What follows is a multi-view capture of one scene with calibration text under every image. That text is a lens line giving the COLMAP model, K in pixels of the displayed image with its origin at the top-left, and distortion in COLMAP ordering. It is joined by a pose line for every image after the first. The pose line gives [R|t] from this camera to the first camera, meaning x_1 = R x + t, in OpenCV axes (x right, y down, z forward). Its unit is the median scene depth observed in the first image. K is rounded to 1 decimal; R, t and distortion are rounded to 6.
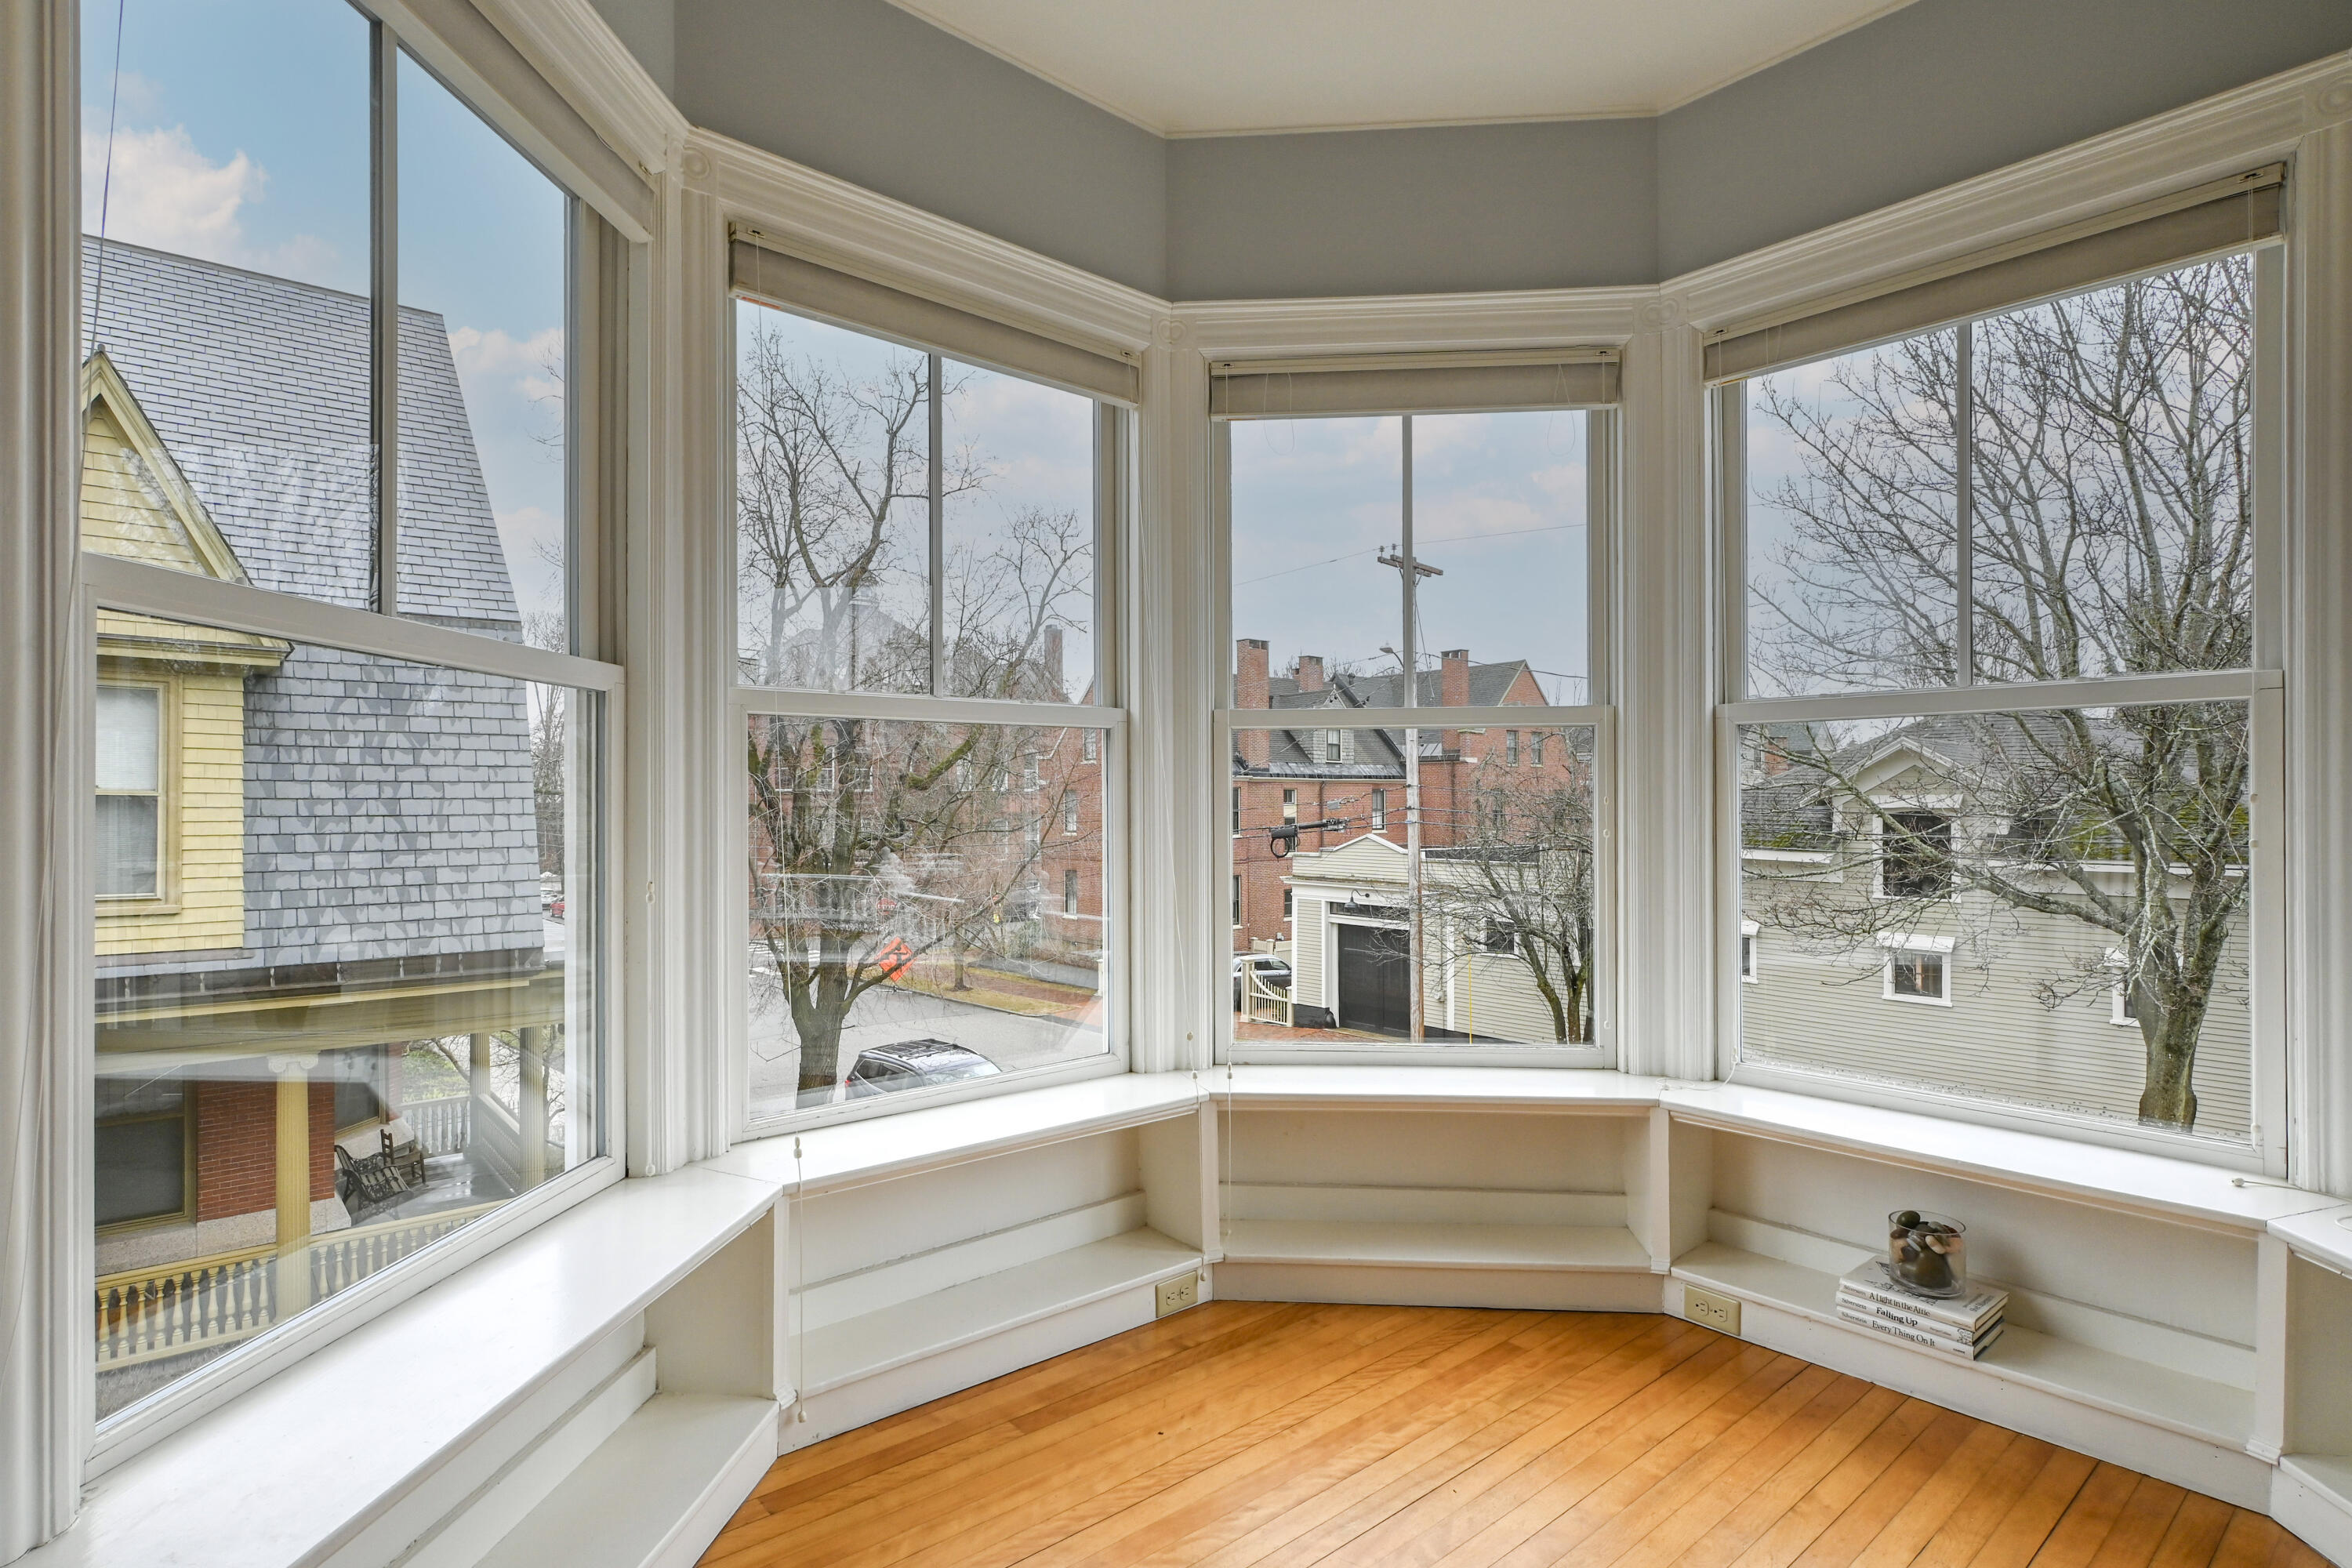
lens RADIAL K [[1197.1, 0, 1163.1], [0, 1197.1, 785.1], [0, 0, 1]] dist [-0.006676, 0.003809]
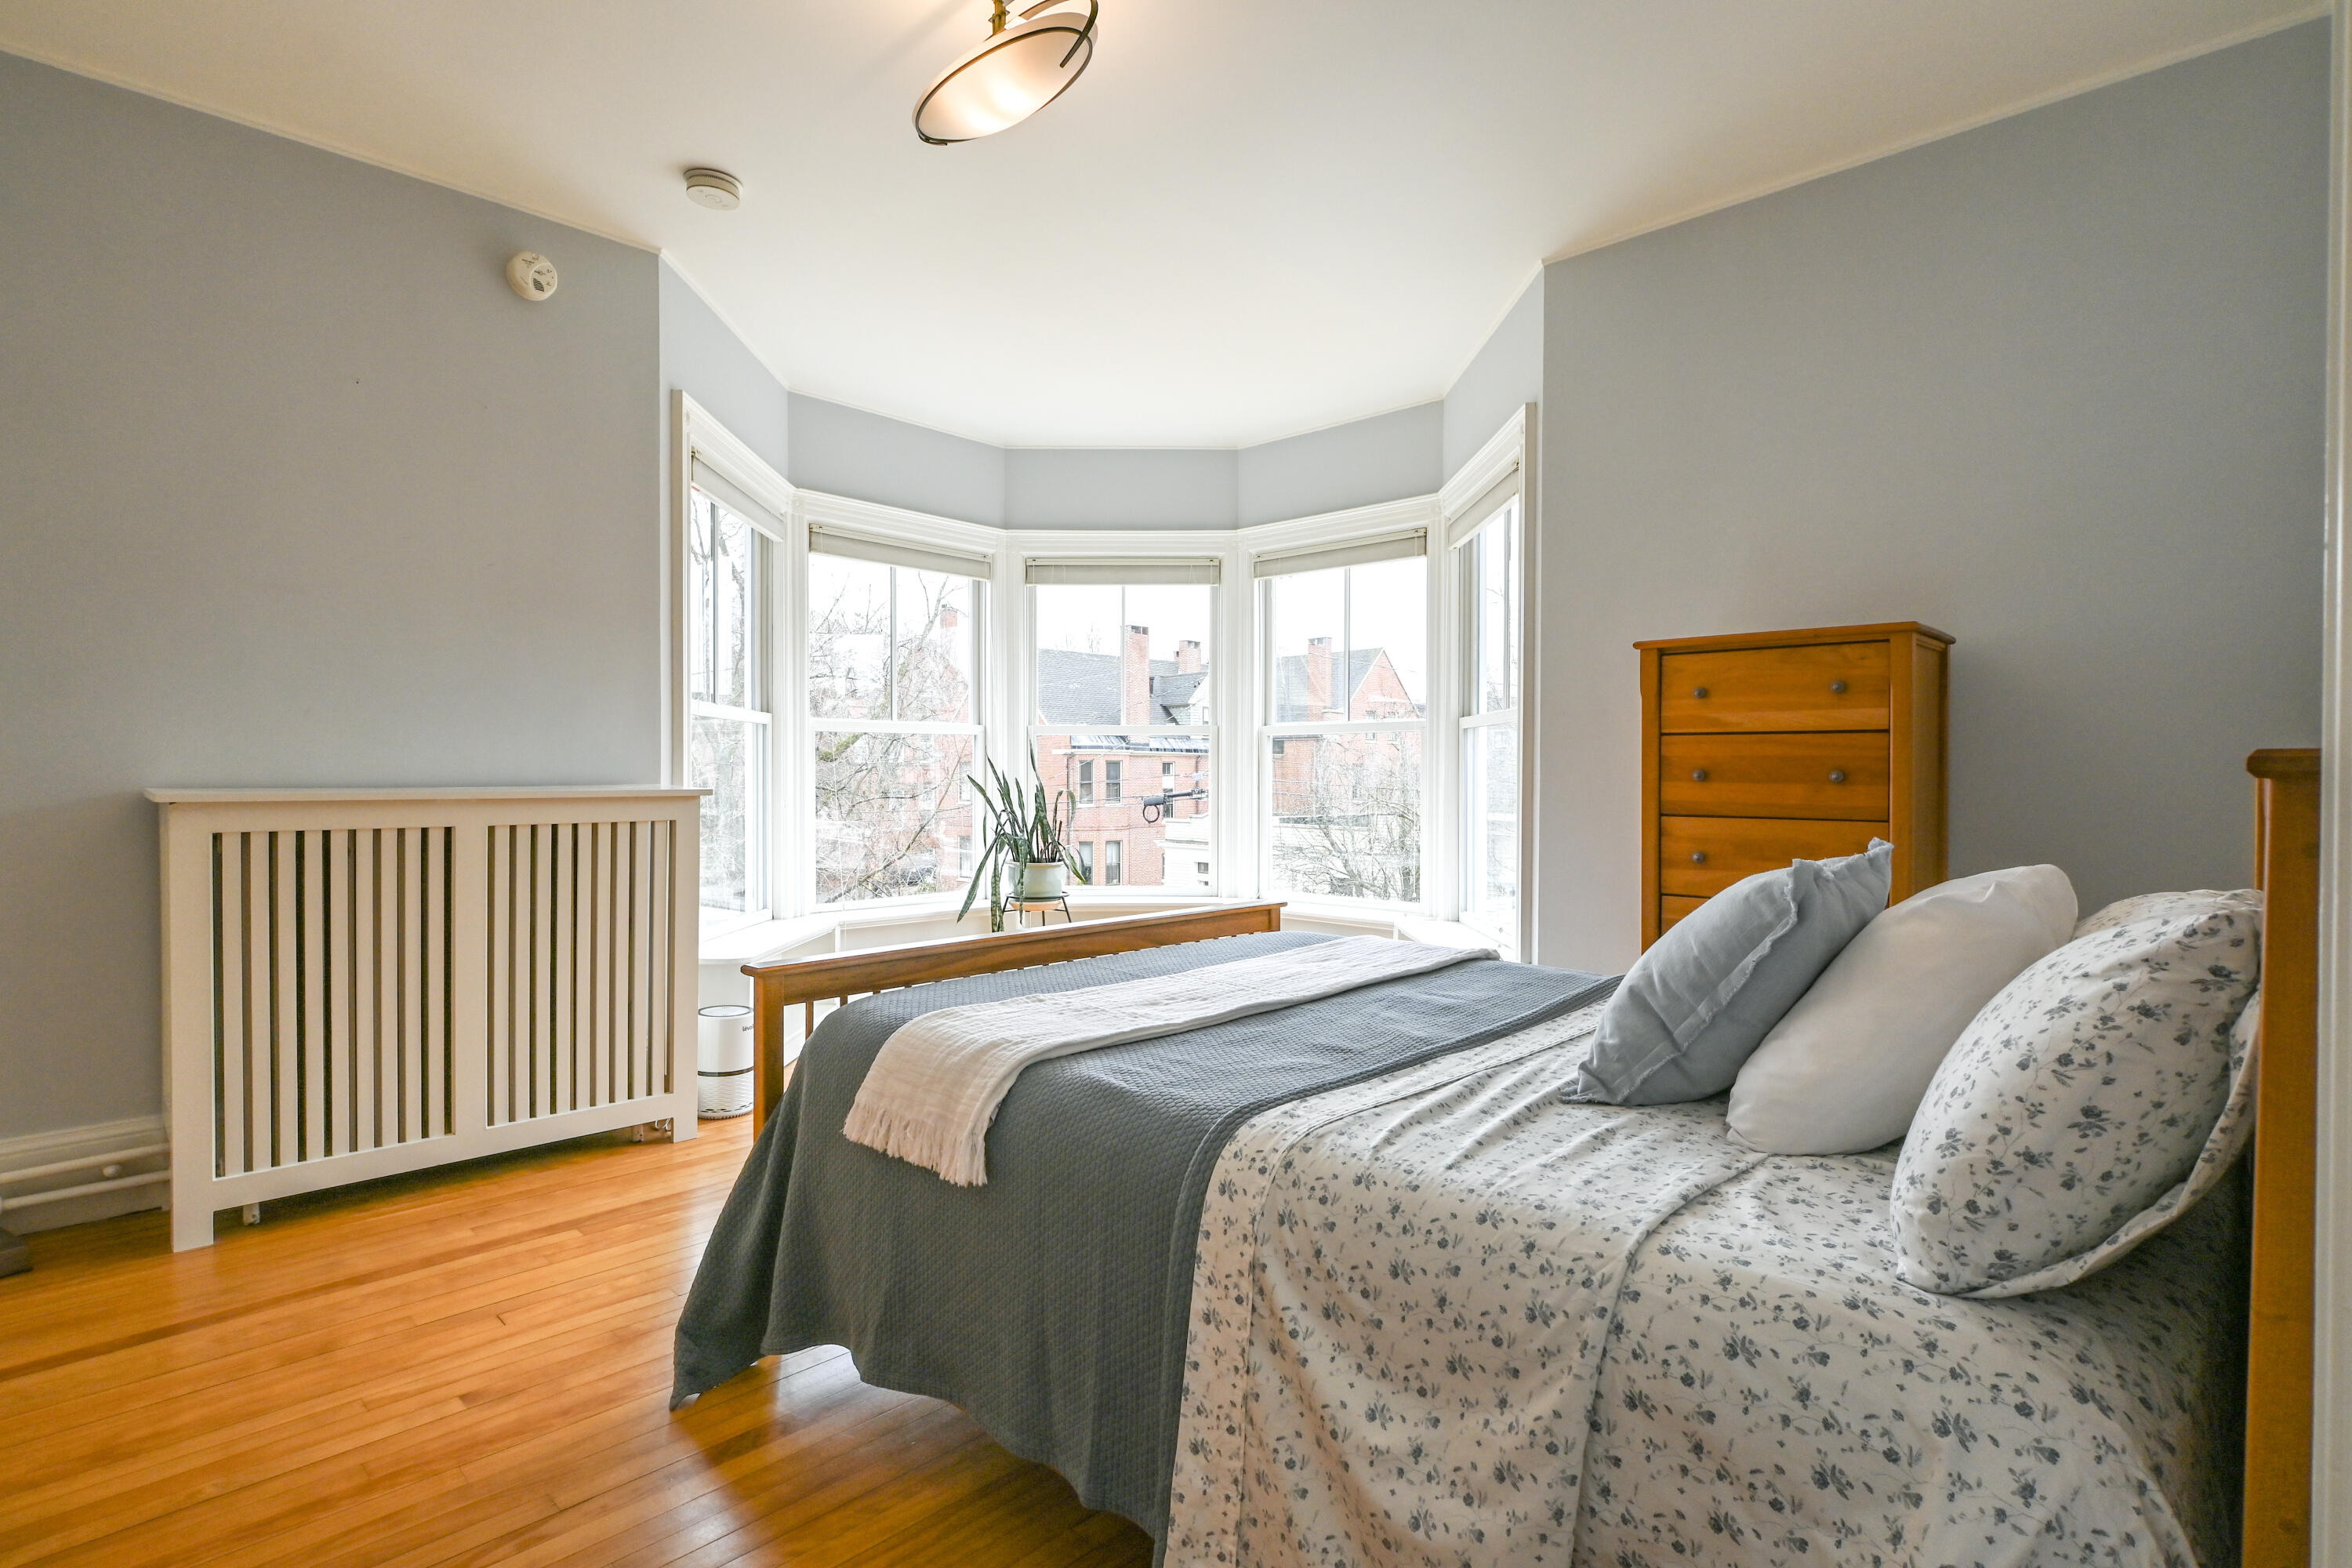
lens RADIAL K [[1197.1, 0, 1197.1], [0, 1197.1, 777.7], [0, 0, 1]] dist [-0.006676, 0.003809]
pose [[0.993656, 0.004420, 0.112375, 0.102046], [-0.006341, 0.999840, 0.016743, -0.010613], [-0.112283, -0.017350, 0.993525, -1.090782]]
